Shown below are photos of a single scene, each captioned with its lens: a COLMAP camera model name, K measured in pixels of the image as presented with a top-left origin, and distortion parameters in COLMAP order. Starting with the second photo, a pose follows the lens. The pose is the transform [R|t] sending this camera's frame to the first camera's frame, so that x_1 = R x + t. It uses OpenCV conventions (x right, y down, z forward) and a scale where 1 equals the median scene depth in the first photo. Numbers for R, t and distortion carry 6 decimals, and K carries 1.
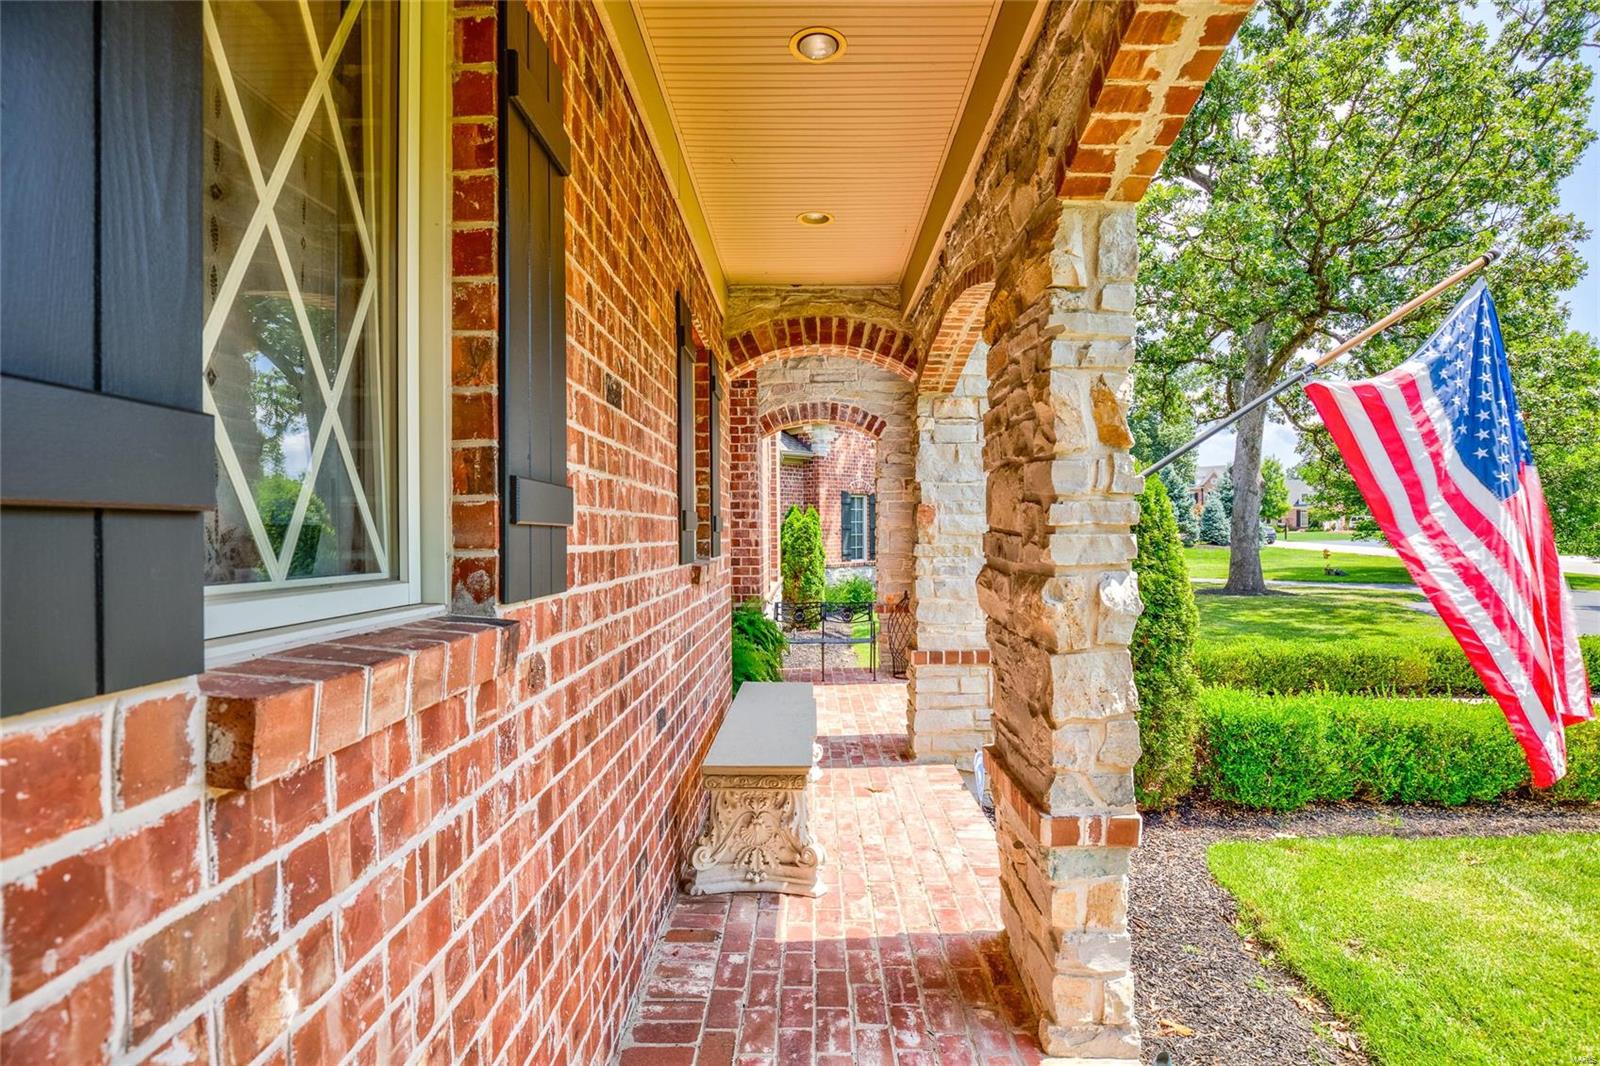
lens RADIAL K [[841.3, 0, 800.4], [0, 841.3, 534.0], [0, 0, 1]] dist [-0.018744, -0.000402]
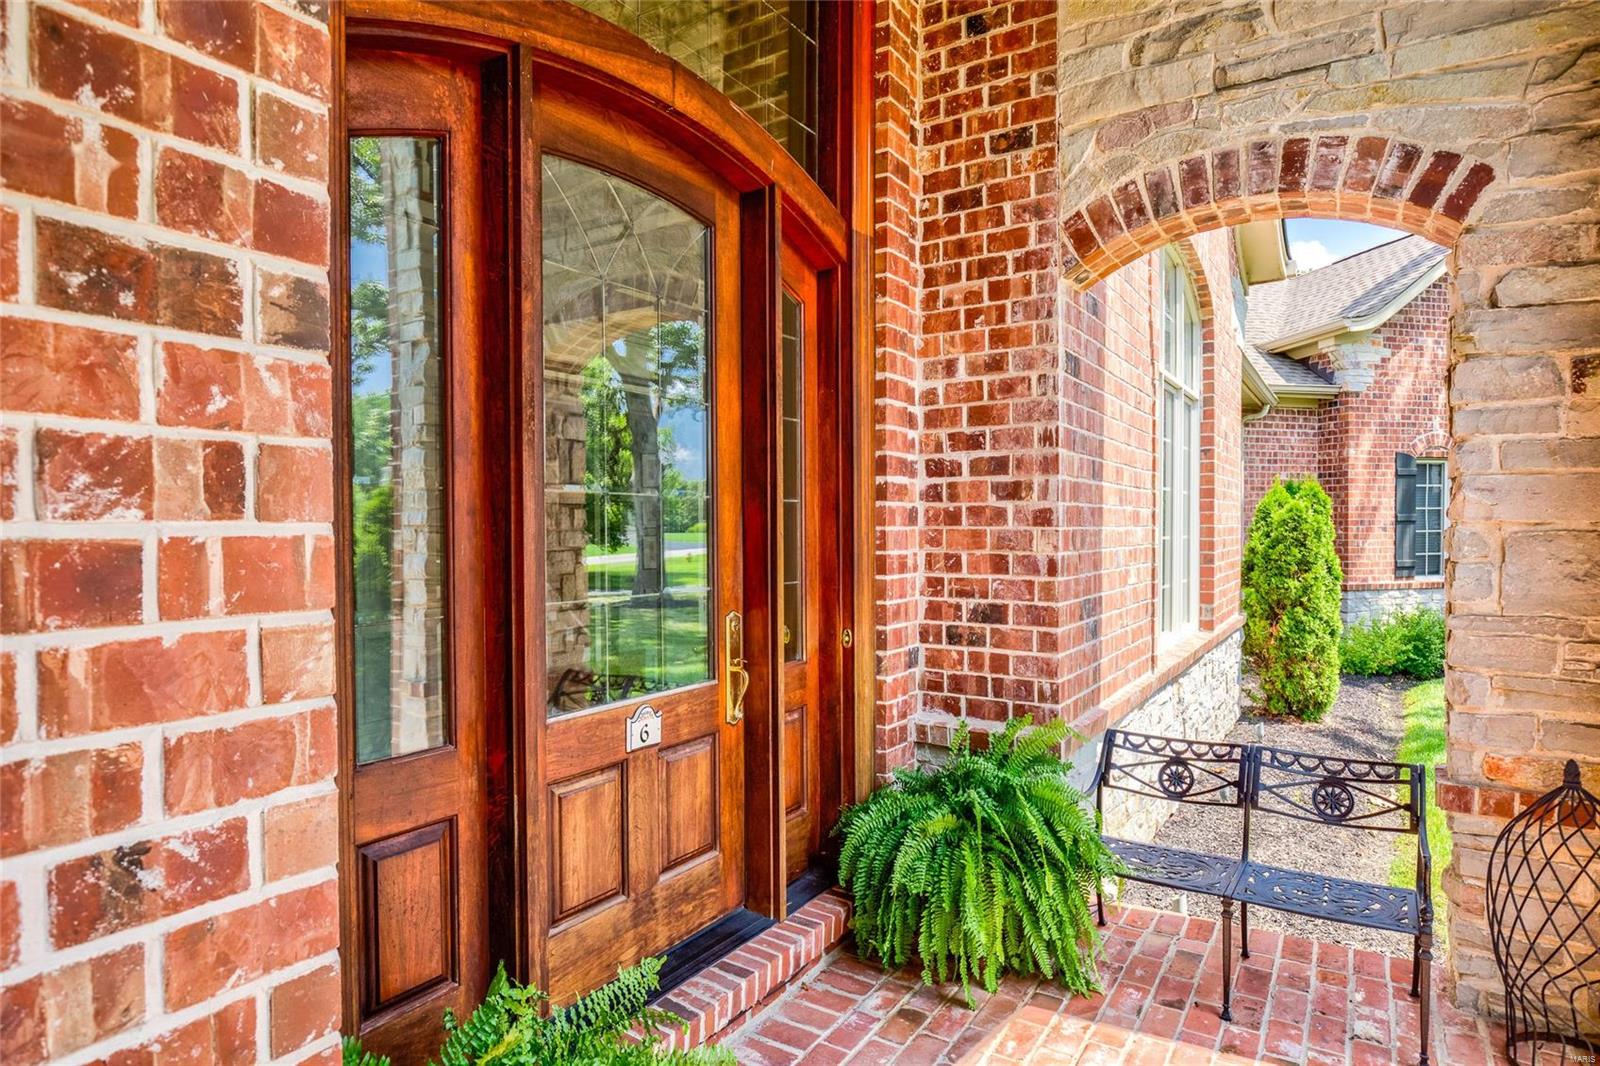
lens RADIAL K [[923.6, 0, 802.1], [0, 923.6, 538.4], [0, 0, 1]] dist [-0.005228, 0.000517]
pose [[0.855071, 0.014023, -0.518320, 0.063767], [-0.005054, 0.999812, 0.018712, -0.008374], [0.518485, -0.013381, 0.854982, 0.597565]]
